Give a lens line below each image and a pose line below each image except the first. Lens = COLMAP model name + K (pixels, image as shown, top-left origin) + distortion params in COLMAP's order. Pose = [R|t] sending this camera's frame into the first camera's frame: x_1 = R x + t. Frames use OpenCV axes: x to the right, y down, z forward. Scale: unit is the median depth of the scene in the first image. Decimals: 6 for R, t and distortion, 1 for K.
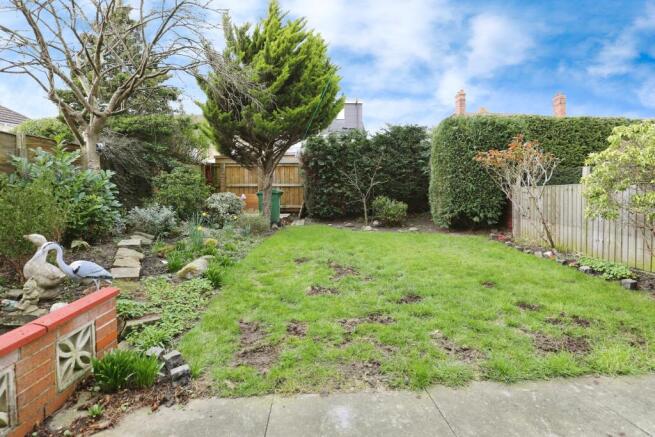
lens RADIAL K [[311.3, 0, 326.9], [0, 311.3, 198.5], [0, 0, 1]] dist [-0.022627, 0.000050]
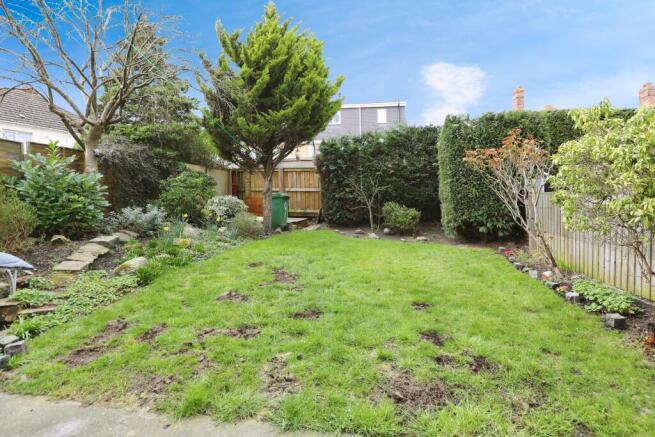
lens RADIAL K [[309.5, 0, 326.4], [0, 309.5, 205.1], [0, 0, 1]] dist [-0.026589, 0.001029]
pose [[0.979153, 0.017823, -0.202339, 0.256491], [-0.017591, 0.999841, 0.002942, 0.003693], [0.202359, 0.000678, 0.979311, 0.072983]]
